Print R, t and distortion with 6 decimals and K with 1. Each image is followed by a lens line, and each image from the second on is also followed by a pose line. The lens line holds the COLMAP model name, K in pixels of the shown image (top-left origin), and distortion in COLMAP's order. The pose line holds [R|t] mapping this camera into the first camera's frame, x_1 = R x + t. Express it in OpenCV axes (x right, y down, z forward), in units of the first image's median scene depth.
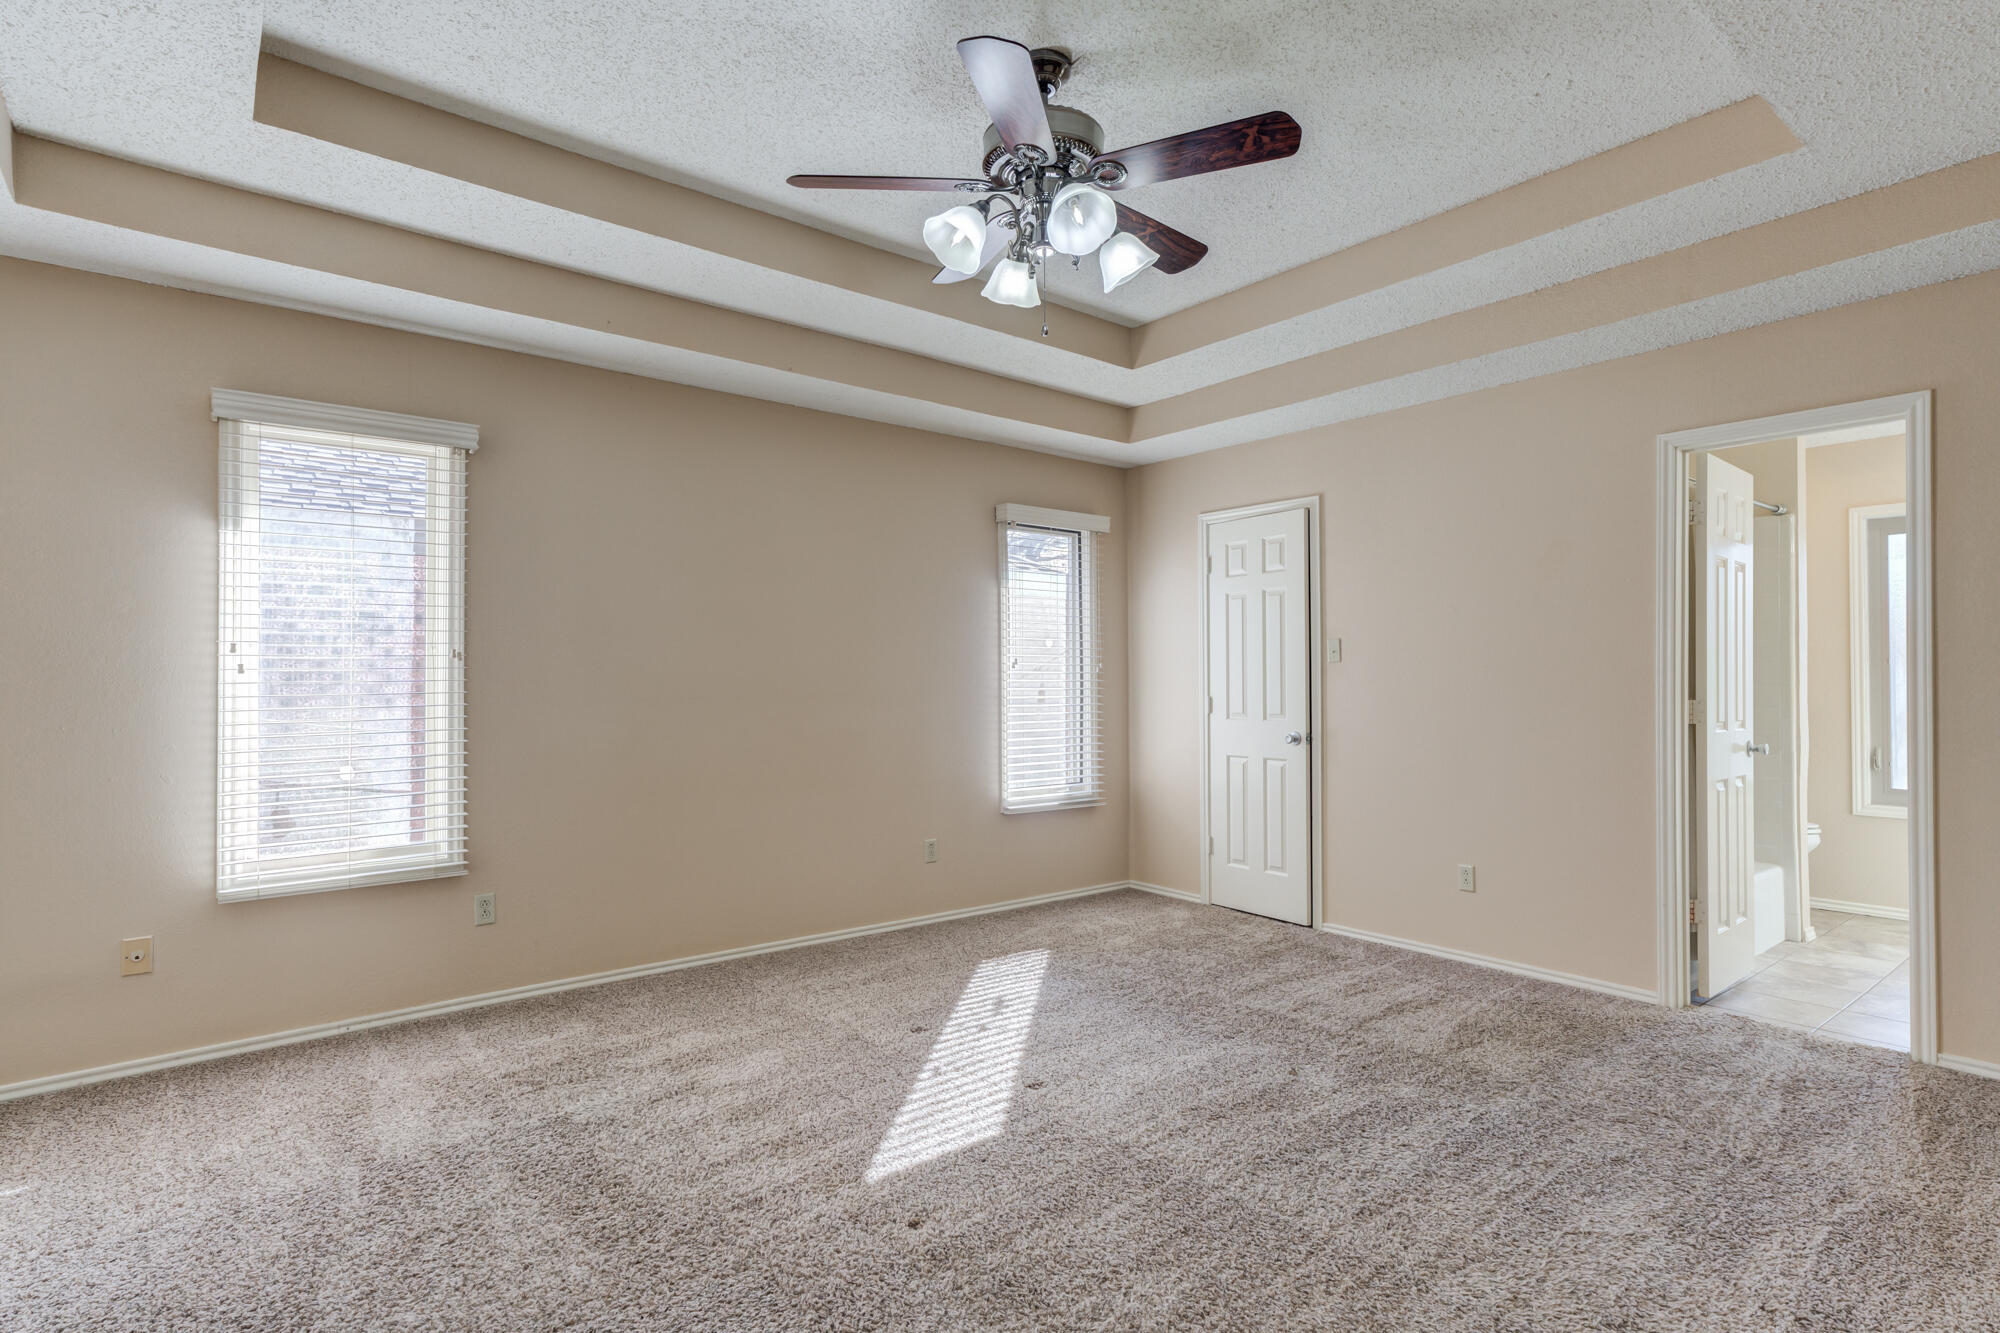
lens RADIAL K [[1011.4, 0, 1003.6], [0, 1011.4, 657.3], [0, 0, 1]] dist [0.010098, 0.007131]
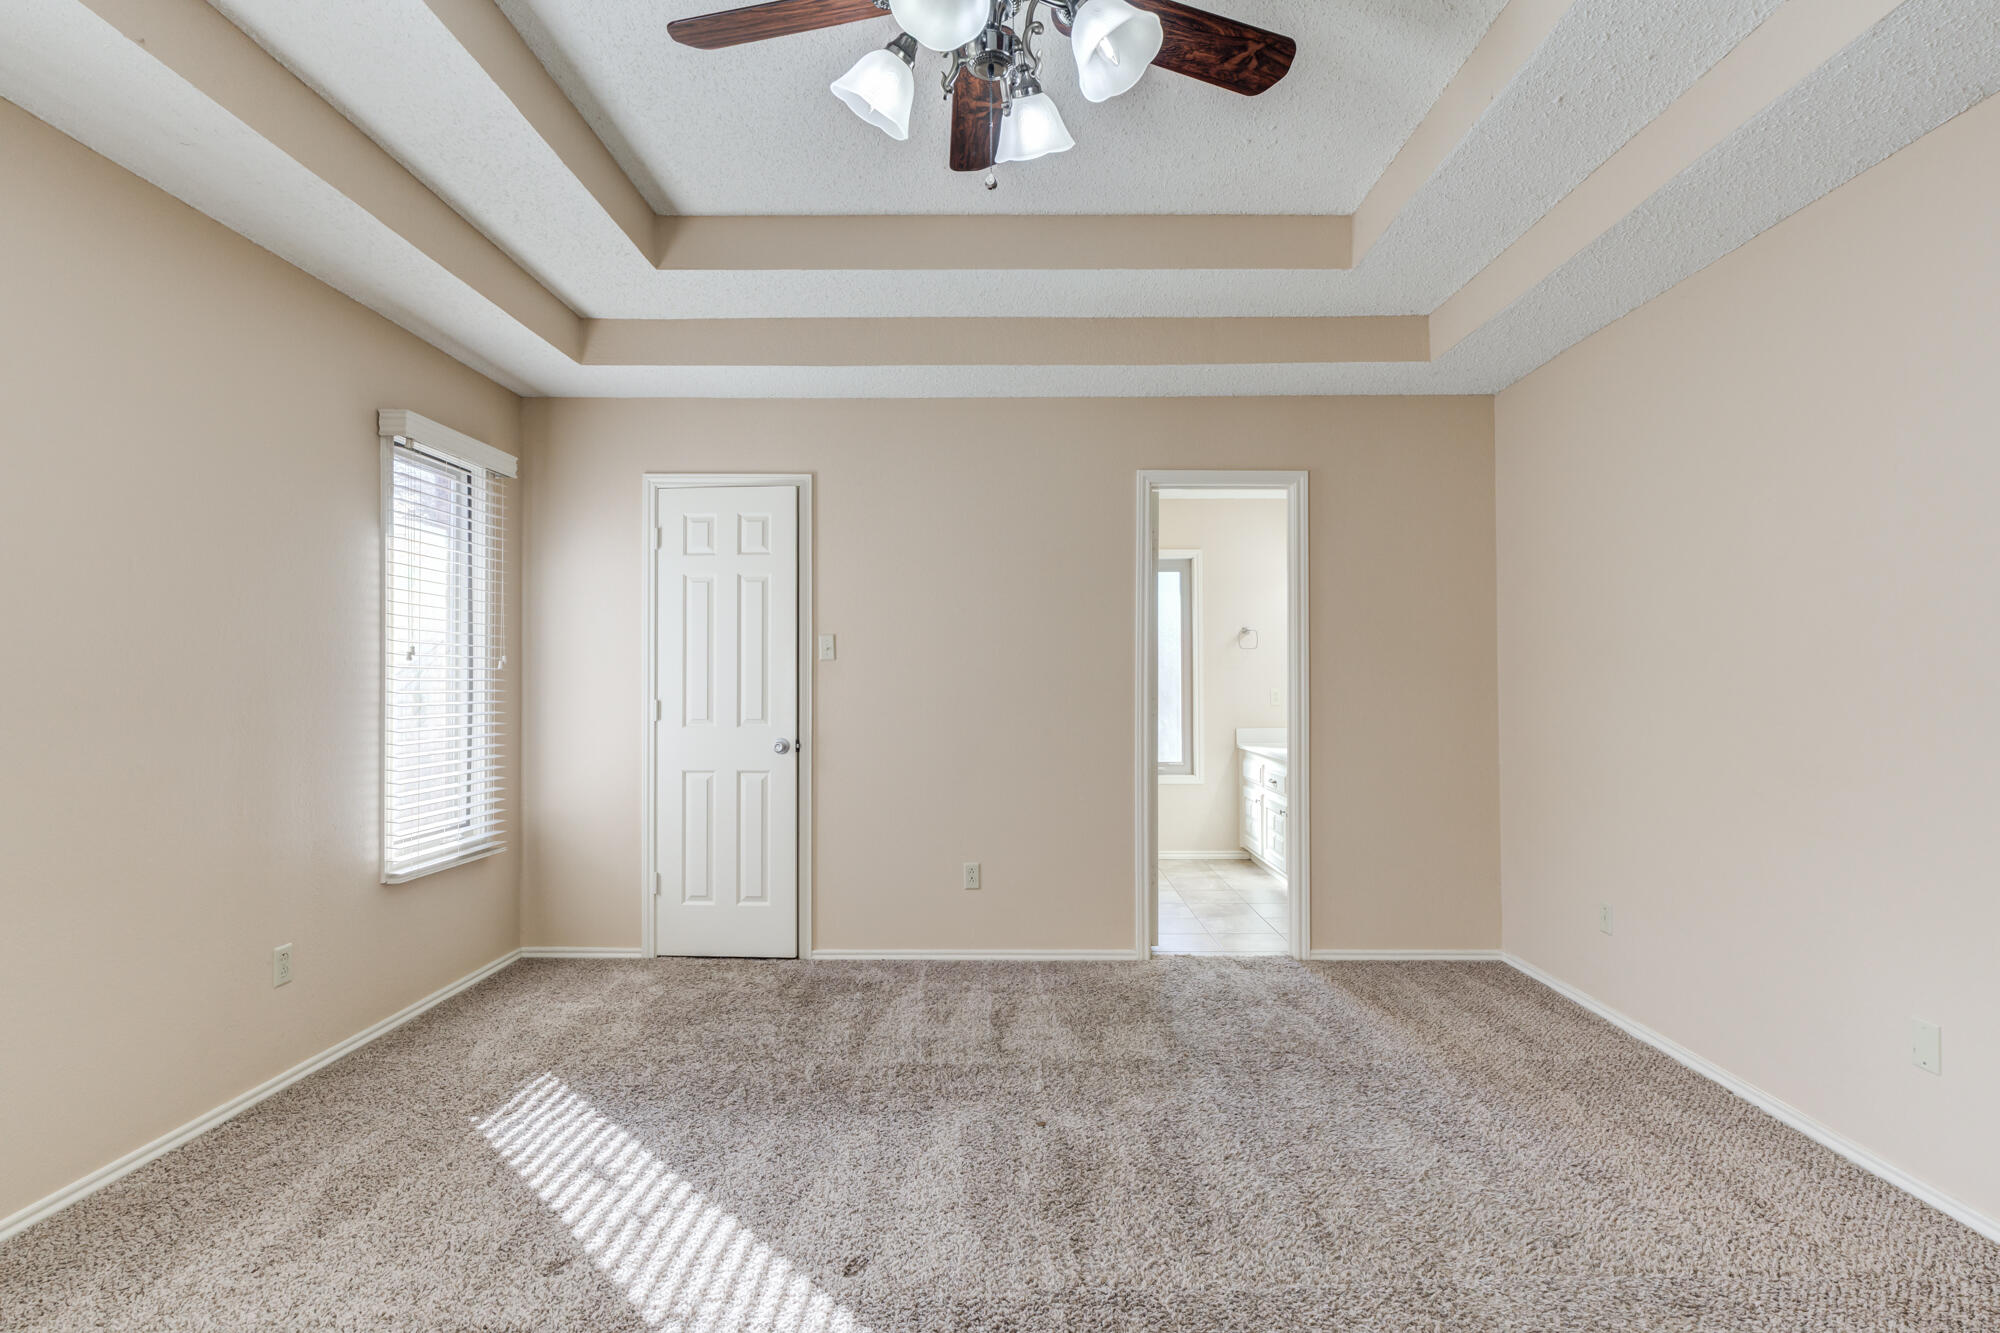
lens RADIAL K [[1011.4, 0, 1003.6], [0, 1011.4, 657.3], [0, 0, 1]] dist [0.010098, 0.007131]
pose [[0.636762, 0.020526, 0.770787, -0.298816], [-0.019795, 0.999751, -0.010270, 0.009050], [-0.770806, -0.008719, 0.637010, 0.327516]]
